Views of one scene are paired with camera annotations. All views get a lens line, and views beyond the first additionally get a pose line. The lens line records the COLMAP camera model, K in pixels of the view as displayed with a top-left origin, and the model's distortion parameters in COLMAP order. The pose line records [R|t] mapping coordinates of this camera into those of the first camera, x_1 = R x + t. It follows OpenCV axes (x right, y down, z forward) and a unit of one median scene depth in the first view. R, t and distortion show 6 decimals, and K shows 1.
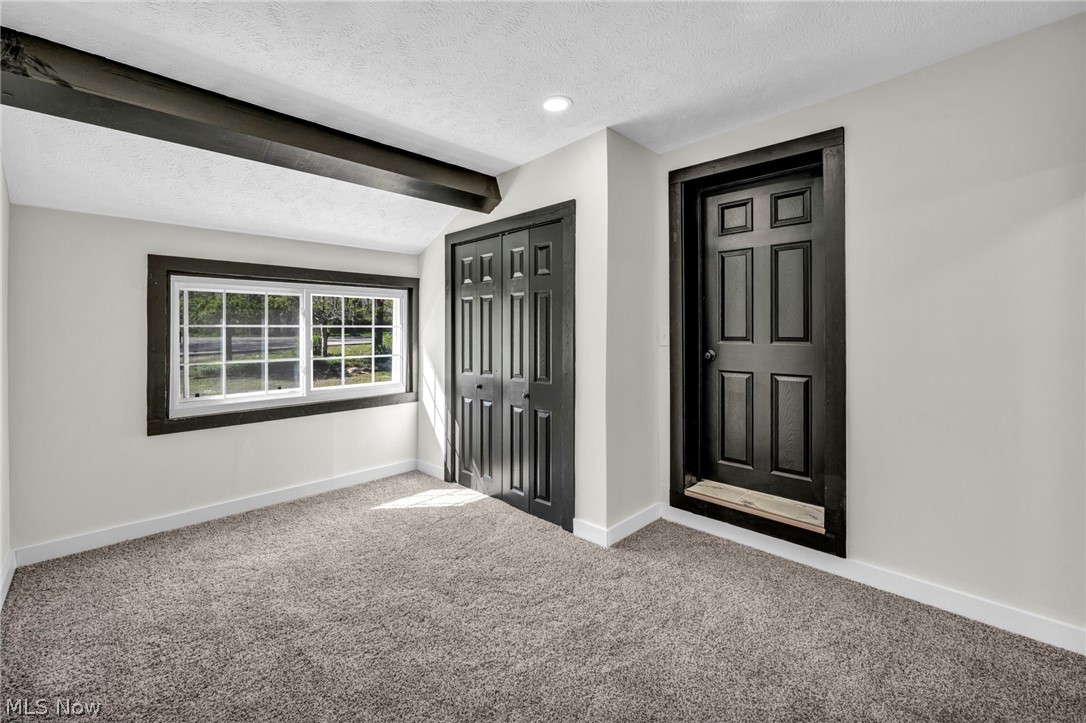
lens RADIAL K [[442.3, 0, 540.1], [0, 442.3, 337.4], [0, 0, 1]] dist [0.001105, 0.000237]
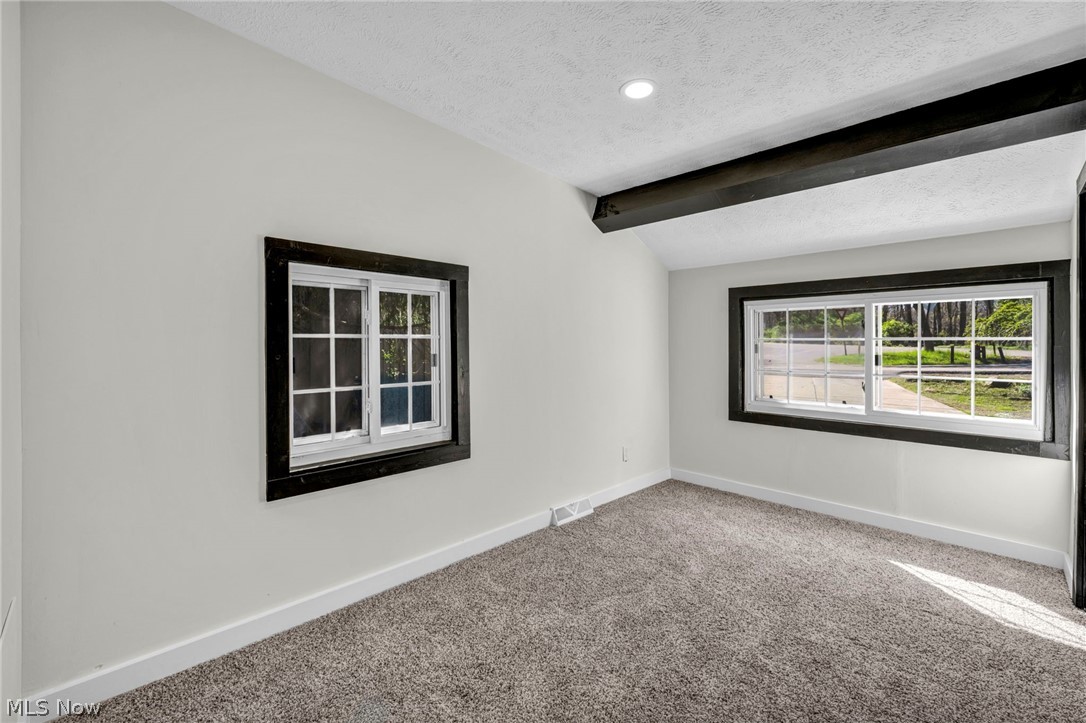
lens RADIAL K [[453.0, 0, 526.1], [0, 453.0, 346.3], [0, 0, 1]] dist [-0.000890, -0.000369]
pose [[-0.008996, 0.011001, -0.999899, 0.474668], [-0.012752, 0.999857, 0.011115, -0.013280], [0.999878, 0.012850, -0.008854, 0.333230]]
